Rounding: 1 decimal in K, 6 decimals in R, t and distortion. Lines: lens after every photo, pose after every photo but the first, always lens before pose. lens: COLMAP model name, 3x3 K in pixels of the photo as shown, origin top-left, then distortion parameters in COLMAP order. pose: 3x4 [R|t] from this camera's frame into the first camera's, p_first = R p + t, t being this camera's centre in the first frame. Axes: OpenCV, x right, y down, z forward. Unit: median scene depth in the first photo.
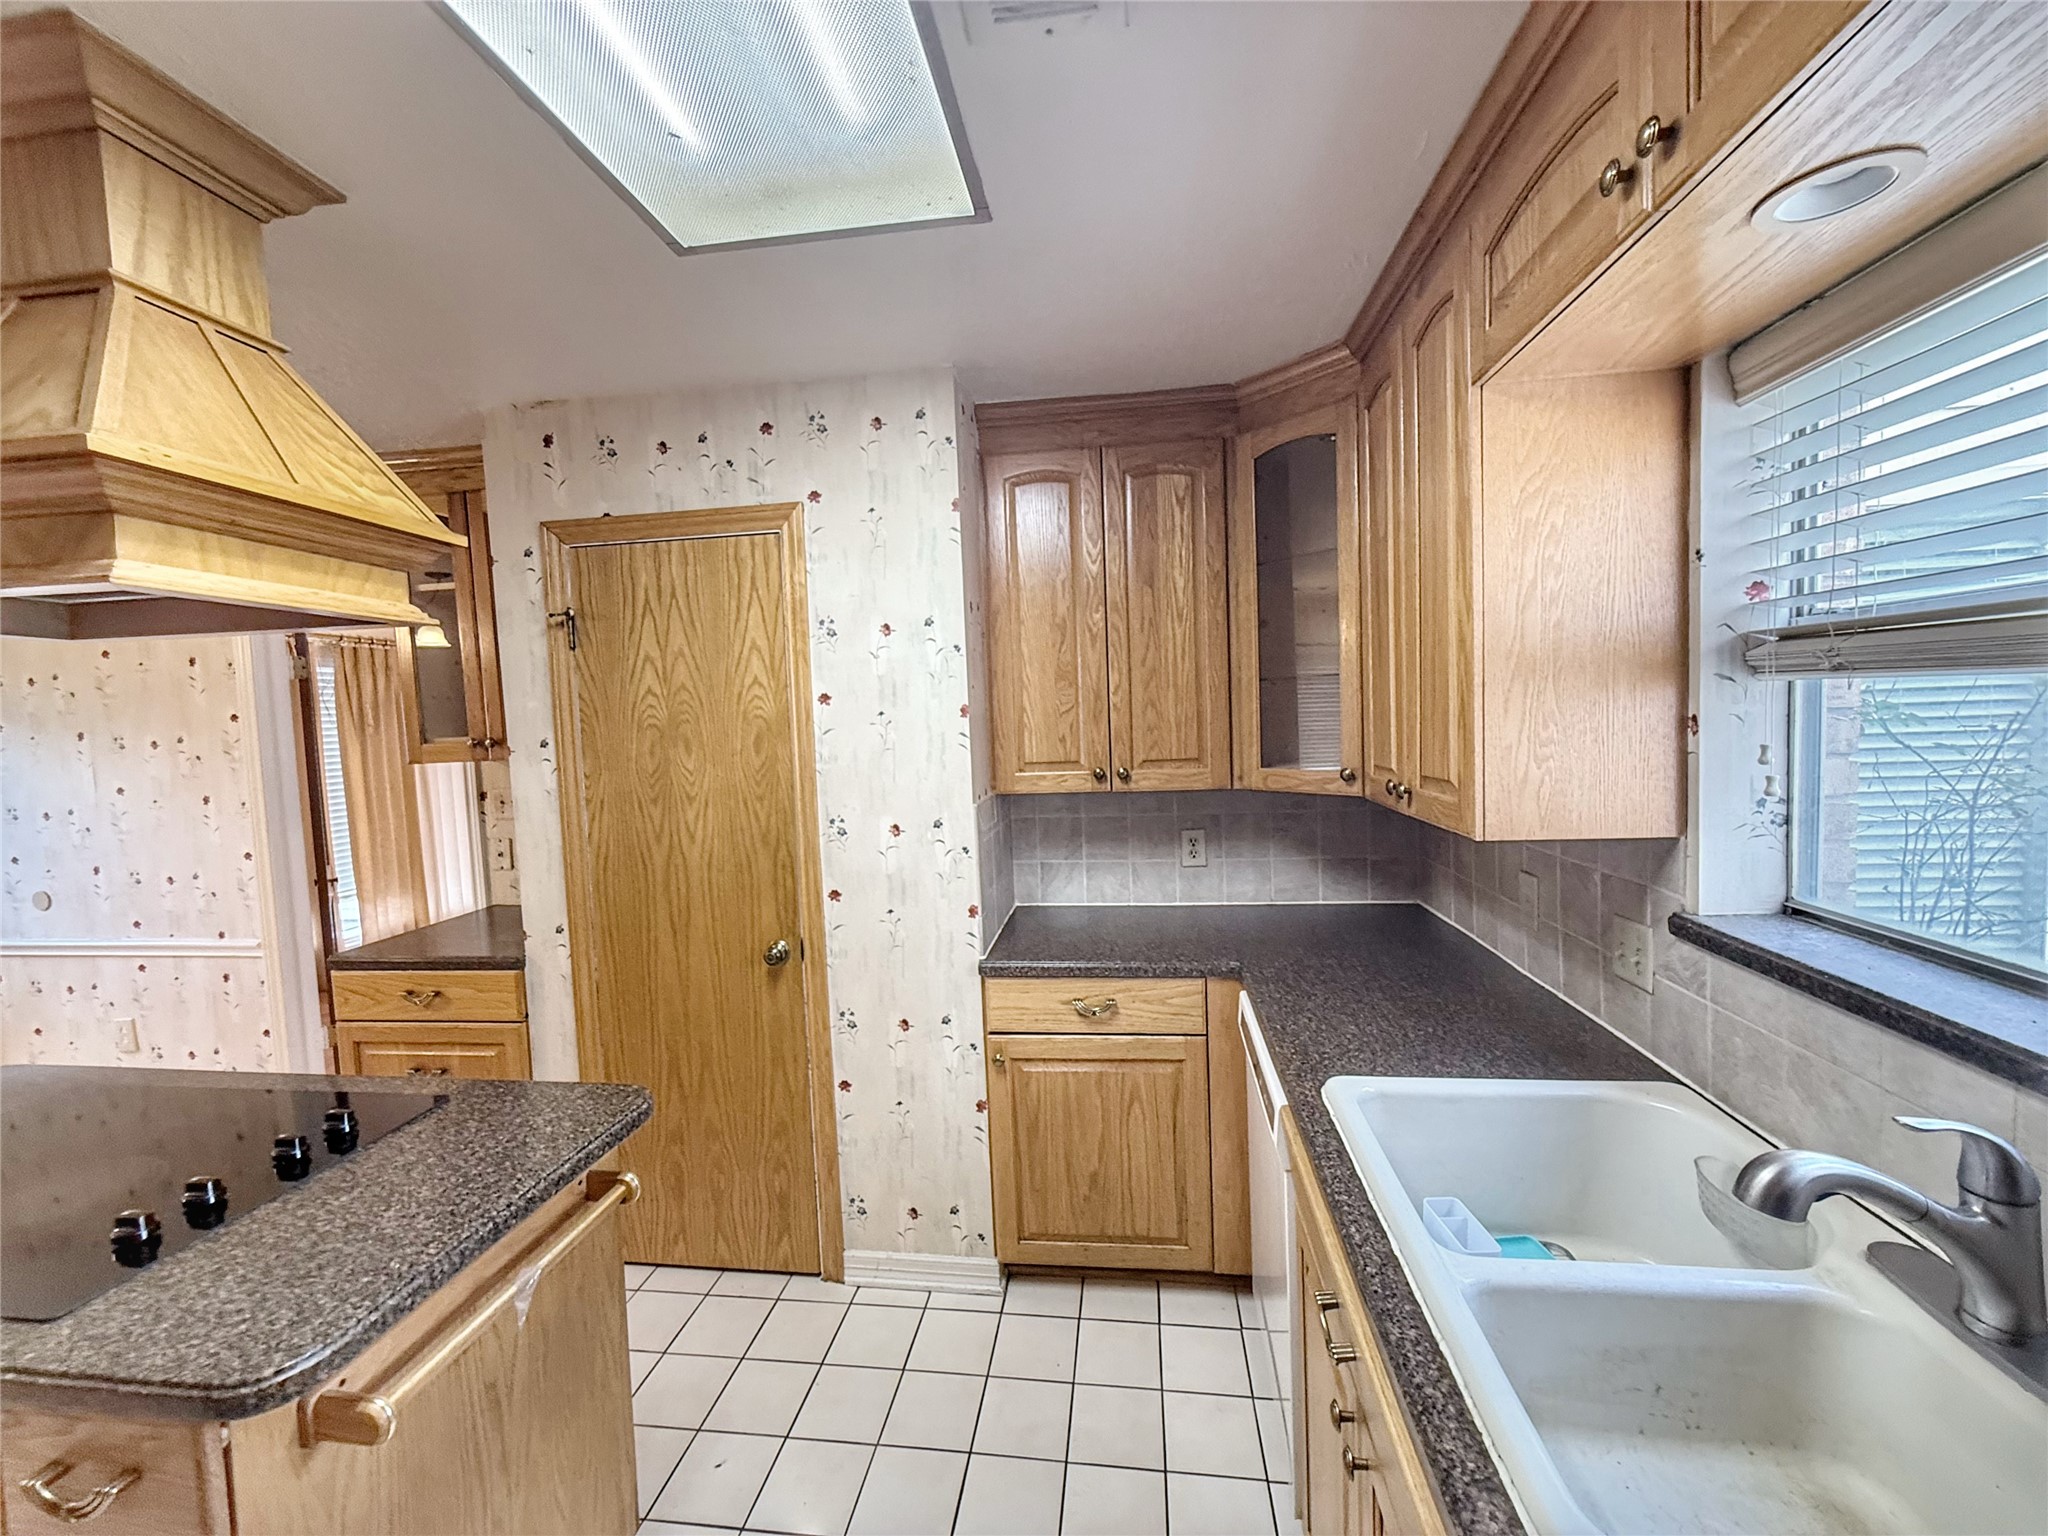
lens RADIAL K [[820.5, 0, 1018.7], [0, 820.5, 769.3], [0, 0, 1]] dist [-0.000315, -0.000352]
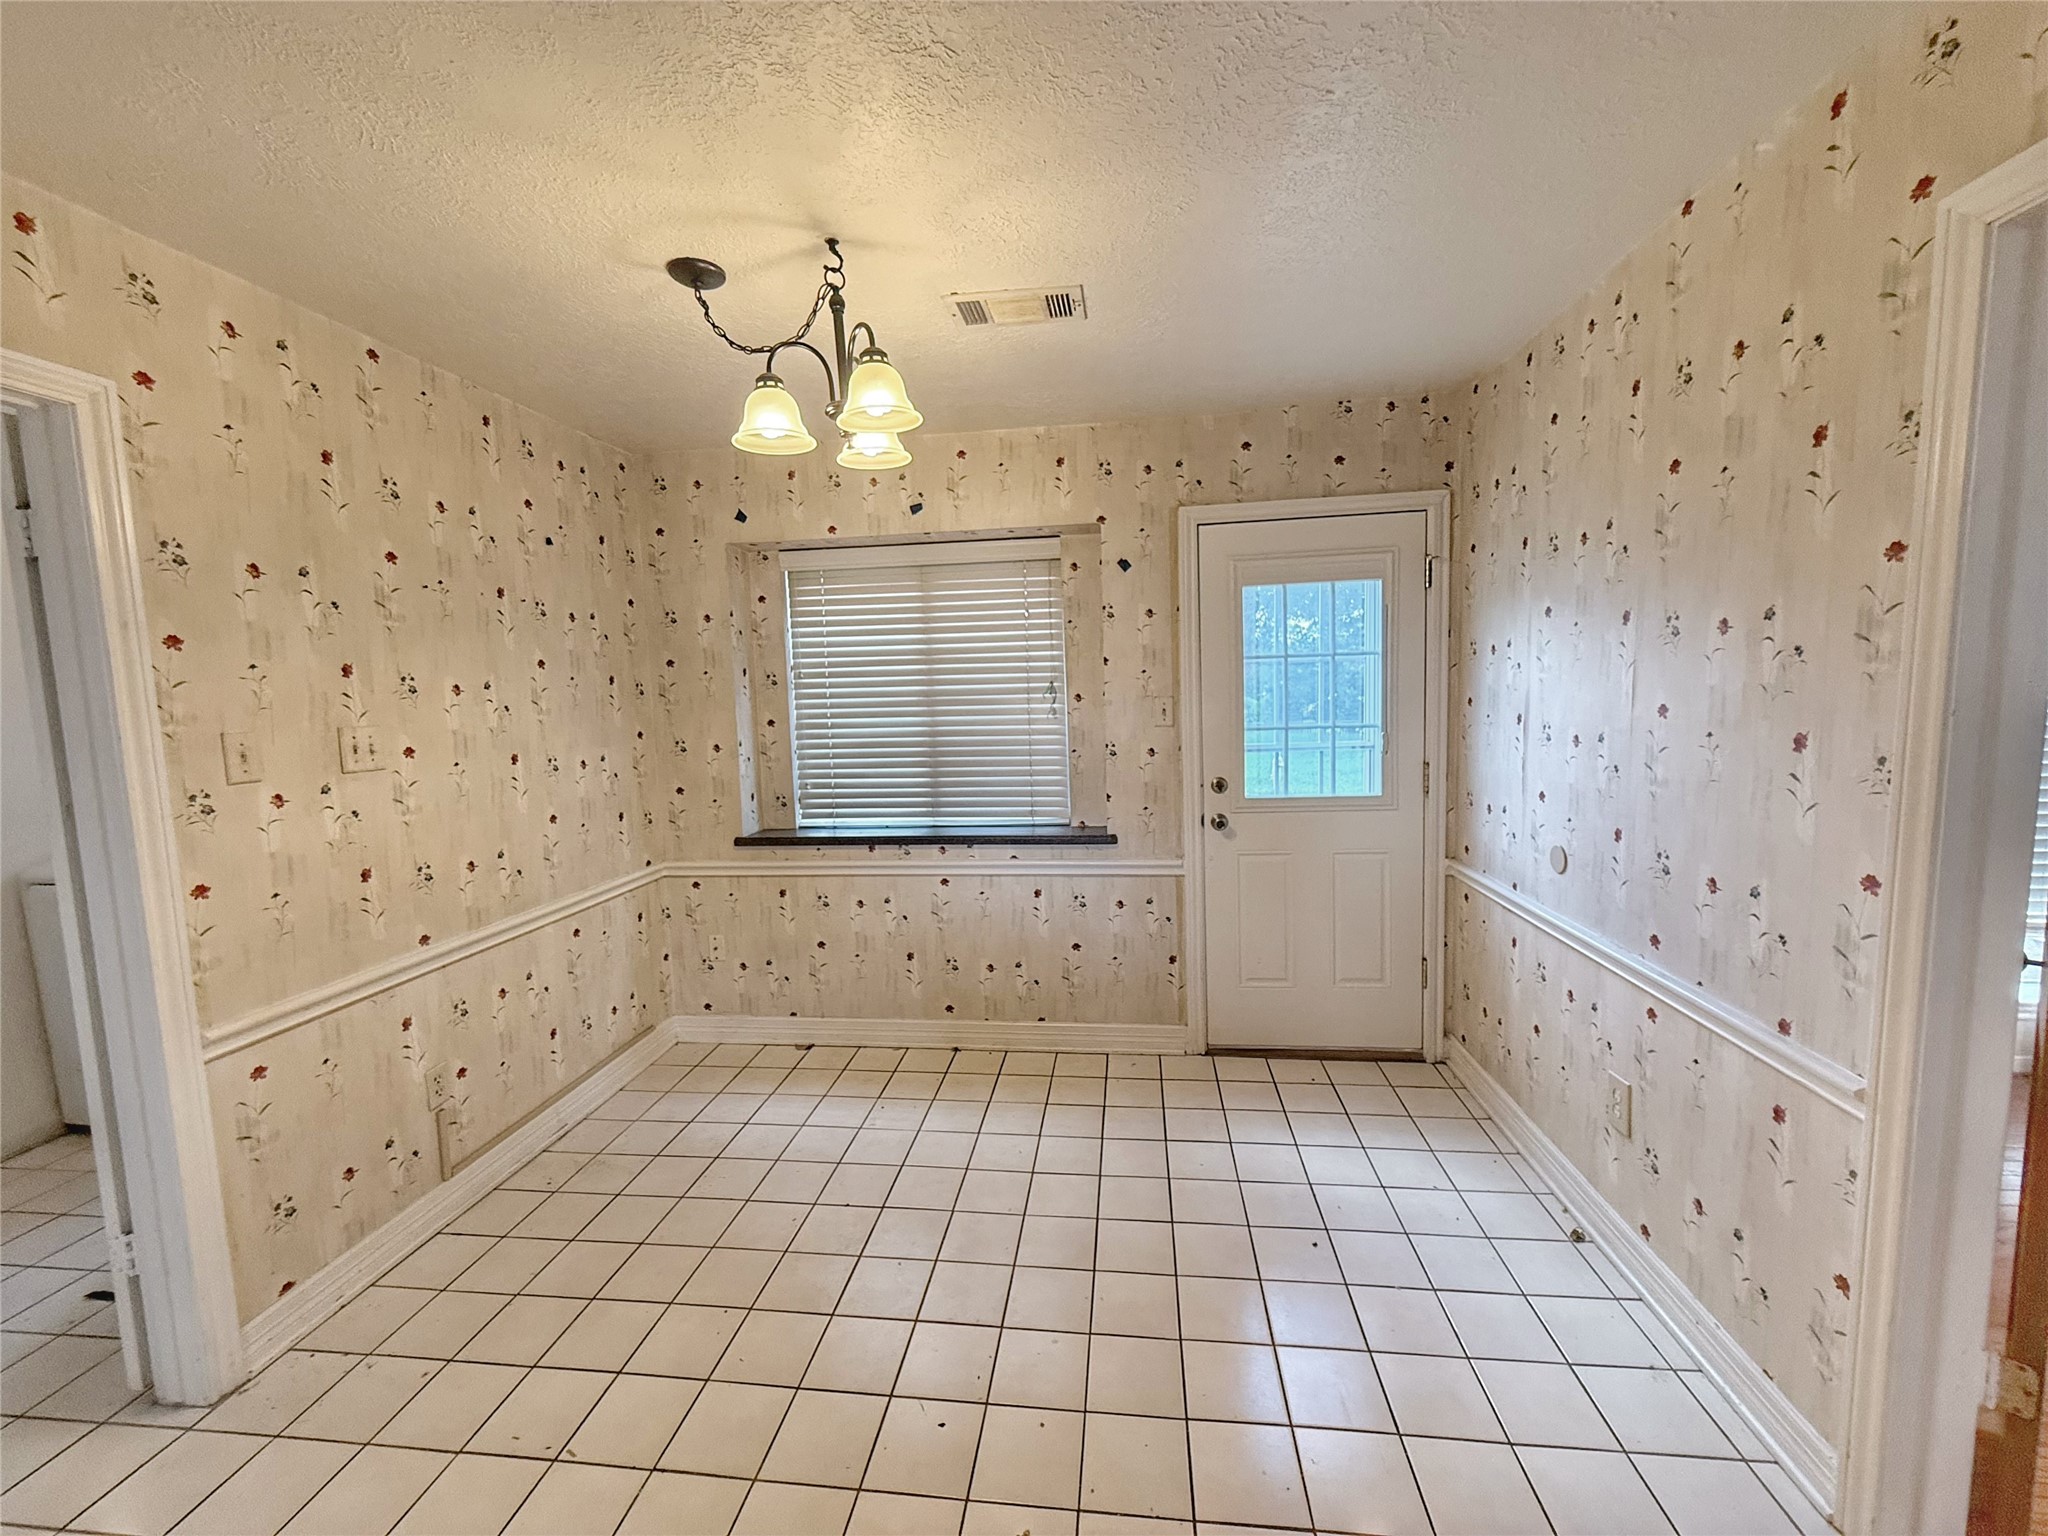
lens RADIAL K [[820.5, 0, 1018.7], [0, 820.5, 769.3], [0, 0, 1]] dist [-0.000315, -0.000352]
pose [[-0.005152, 0.139885, -0.990154, -0.524493], [-0.032336, 0.989626, 0.139979, 0.002244], [0.999464, 0.032739, -0.000576, 0.556009]]
